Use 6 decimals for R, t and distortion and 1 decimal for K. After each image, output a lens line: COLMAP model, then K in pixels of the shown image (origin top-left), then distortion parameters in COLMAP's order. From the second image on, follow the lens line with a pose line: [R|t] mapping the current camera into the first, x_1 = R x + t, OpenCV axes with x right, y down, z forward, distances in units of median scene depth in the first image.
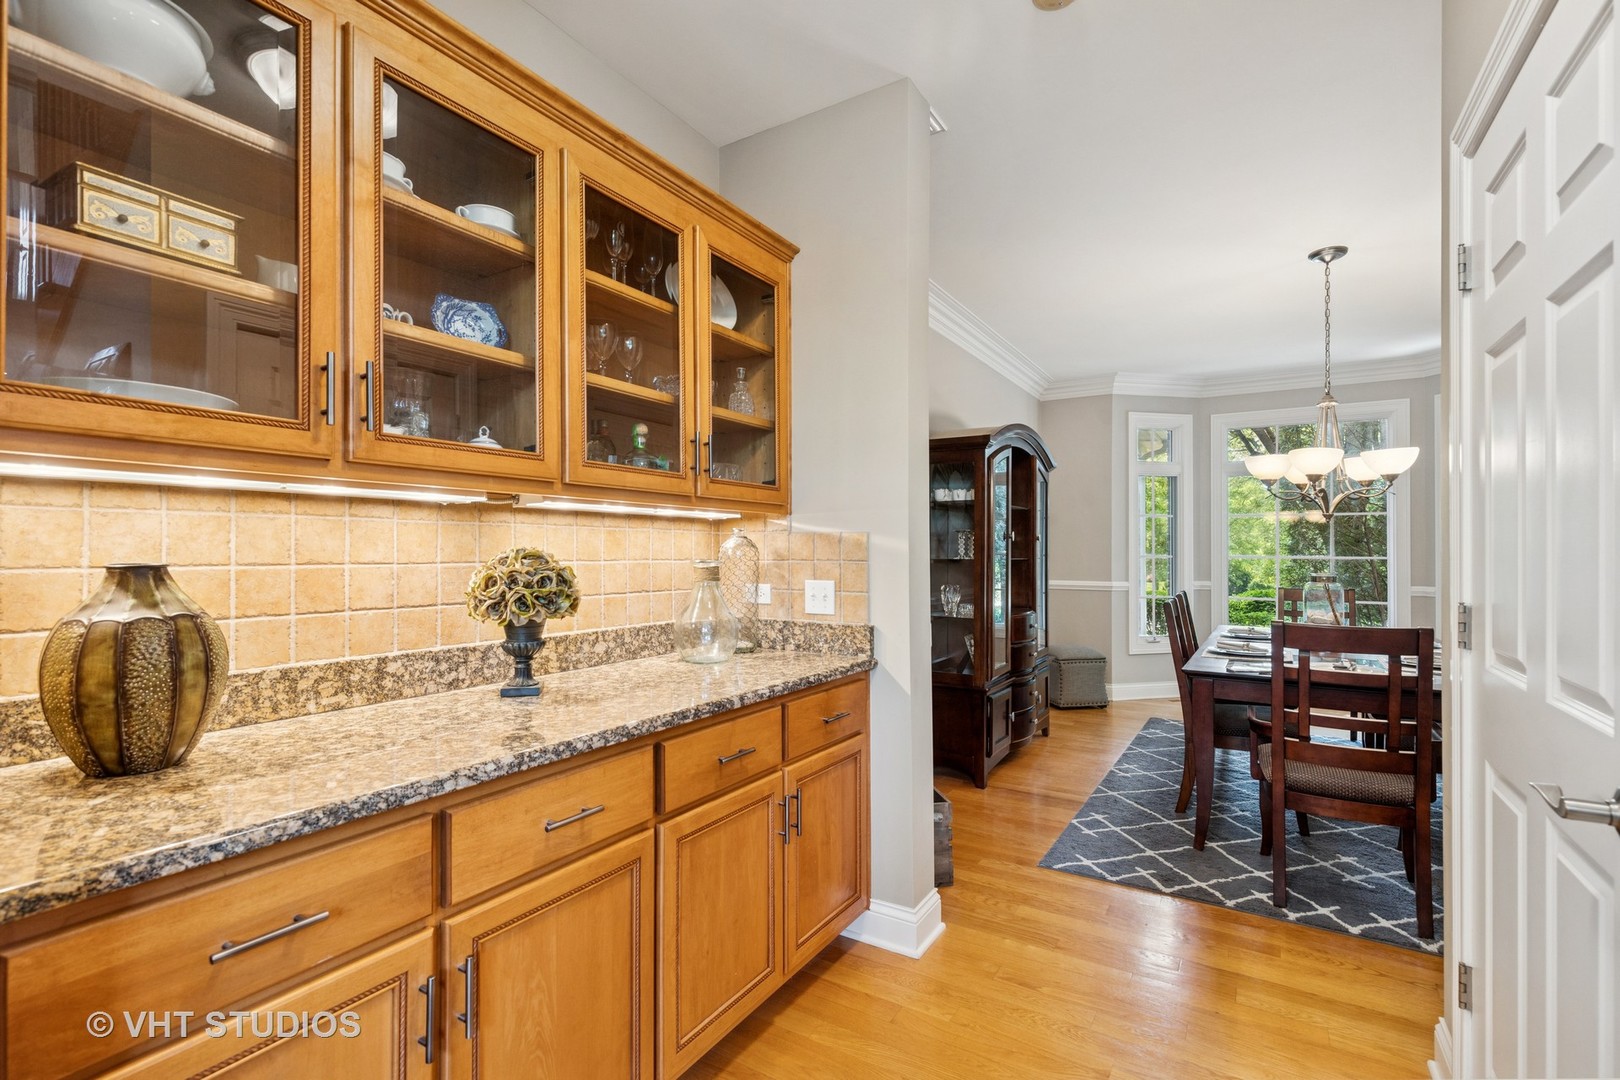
lens RADIAL K [[733.5, 0, 821.5], [0, 733.5, 545.9], [0, 0, 1]] dist [0.009353, -0.001952]
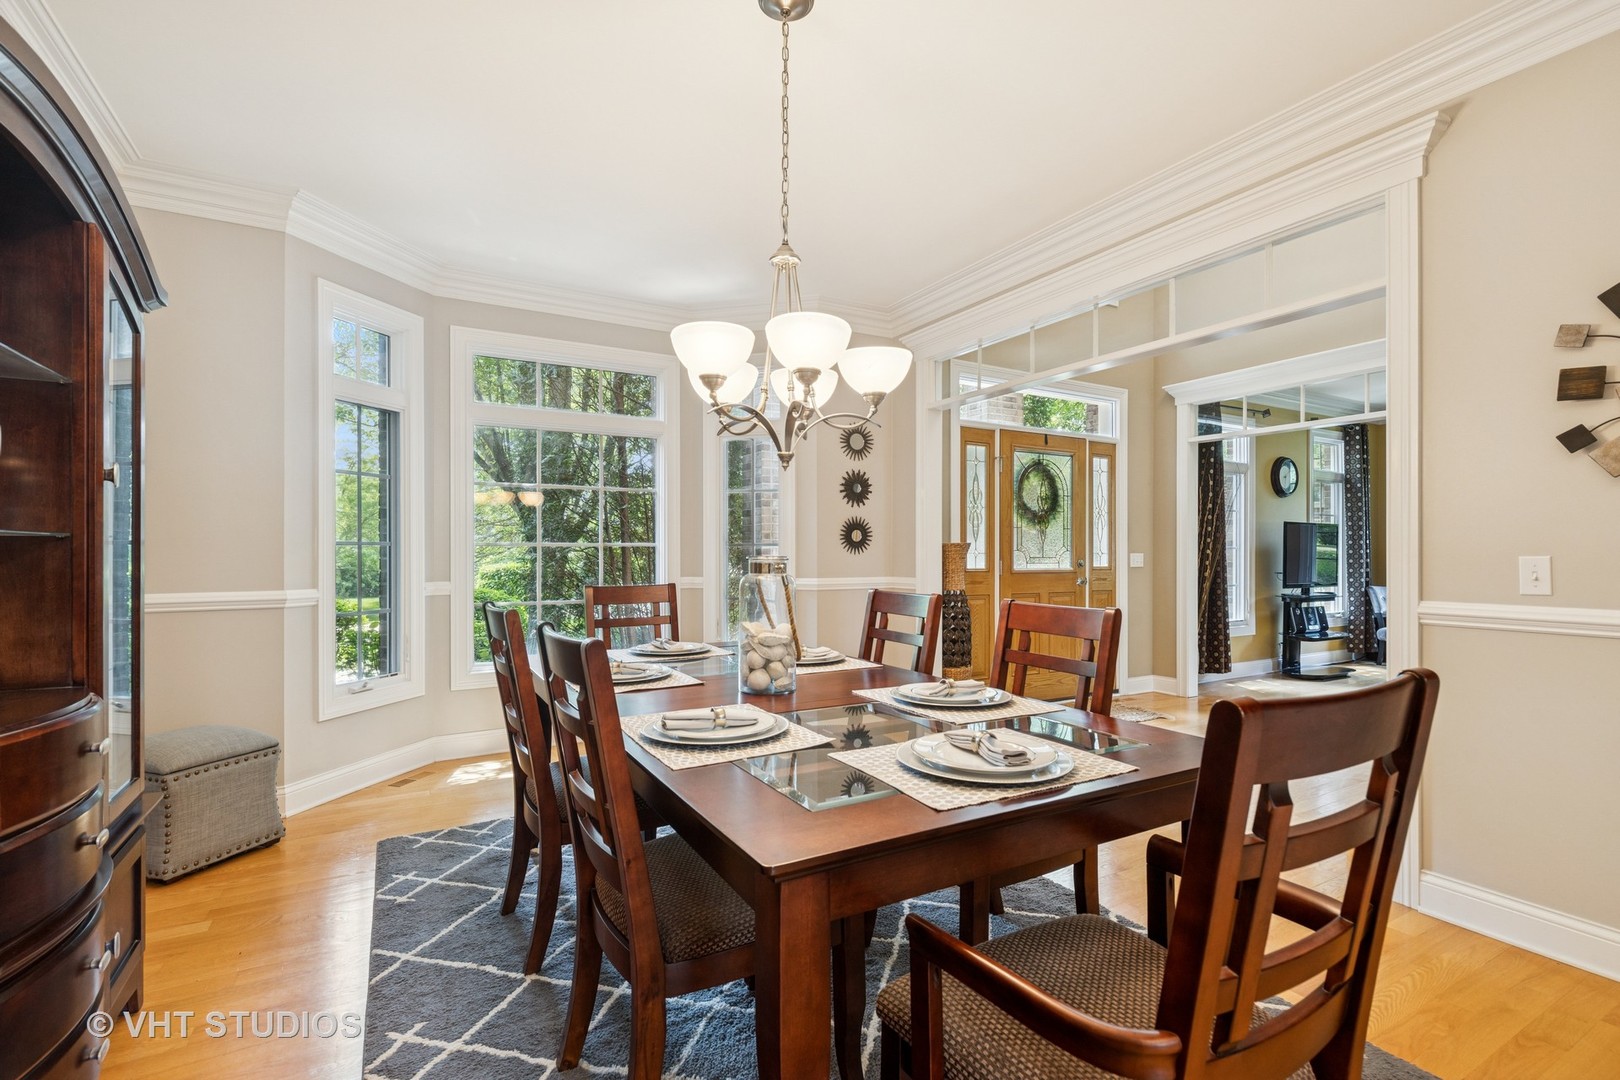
lens RADIAL K [[733.5, 0, 806.5], [0, 733.5, 547.5], [0, 0, 1]] dist [0.009353, -0.001952]
pose [[0.484664, 0.000767, 0.874700, 0.246157], [-0.001903, 0.999998, 0.000177, 0.037931], [-0.874698, -0.001750, 0.484664, 0.892668]]
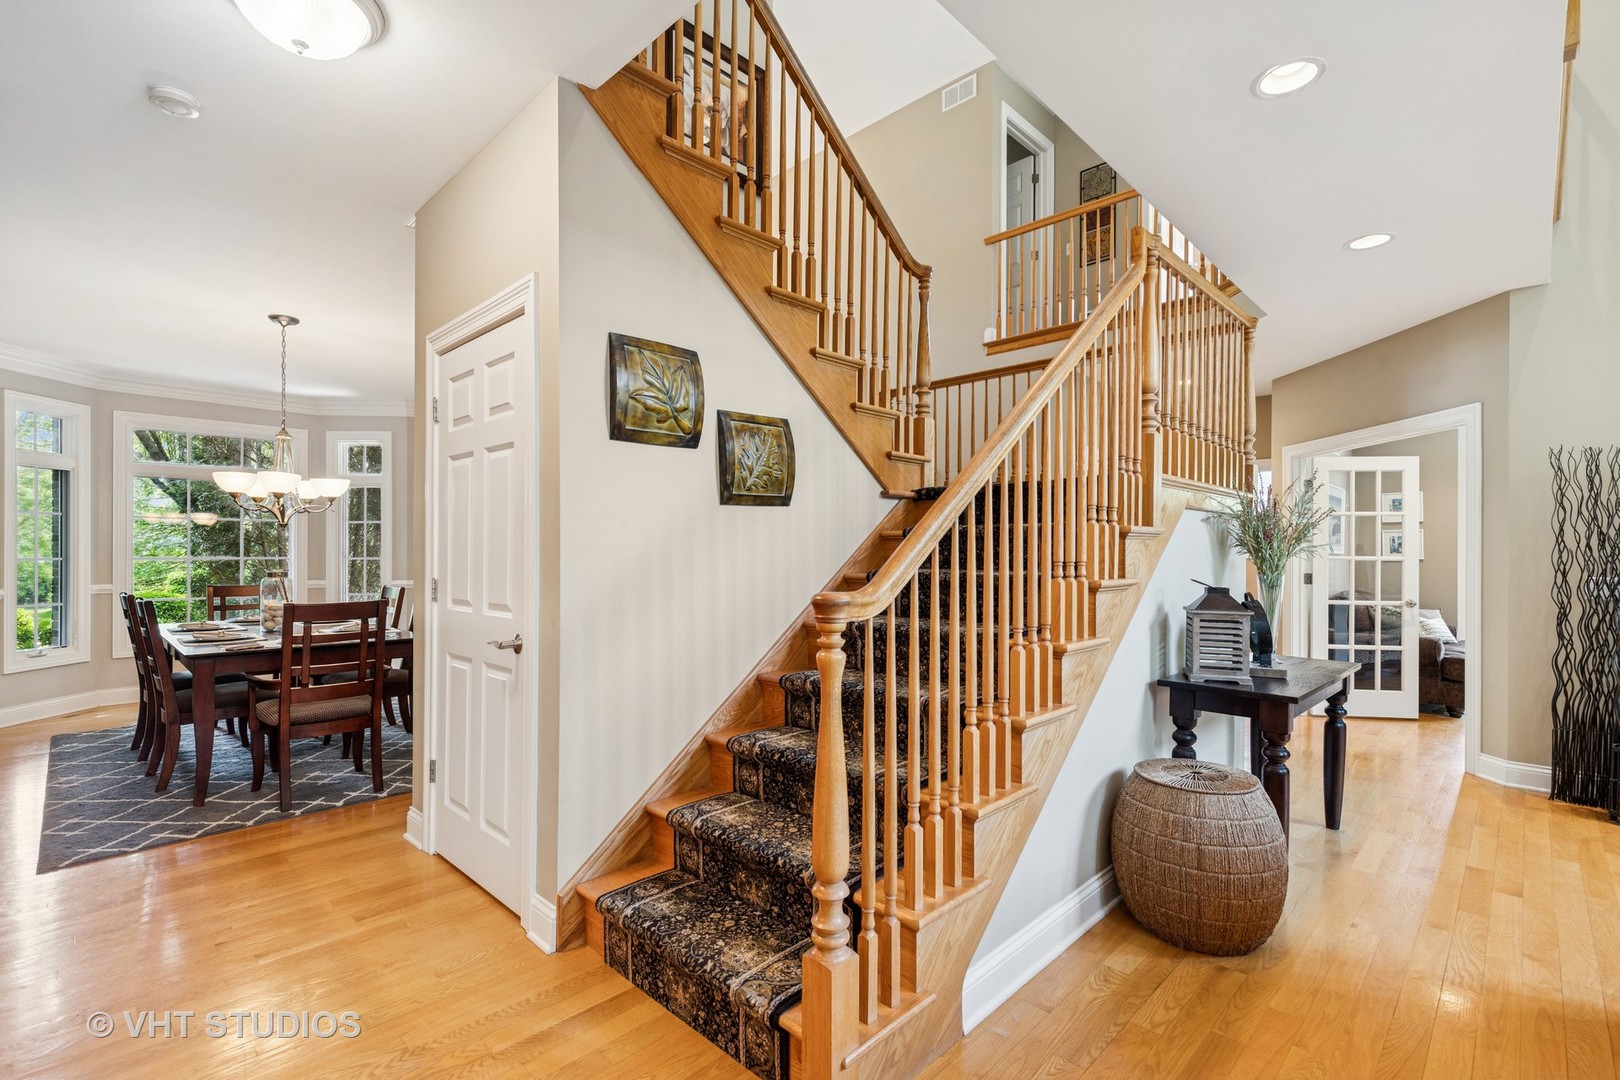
lens RADIAL K [[733.5, 0, 812.5], [0, 733.5, 542.4], [0, 0, 1]] dist [0.009353, -0.001952]
pose [[0.228014, 0.010354, 0.973603, -0.435791], [-0.004529, 0.999944, -0.009574, -0.002703], [-0.973647, -0.002227, 0.228048, -0.233550]]
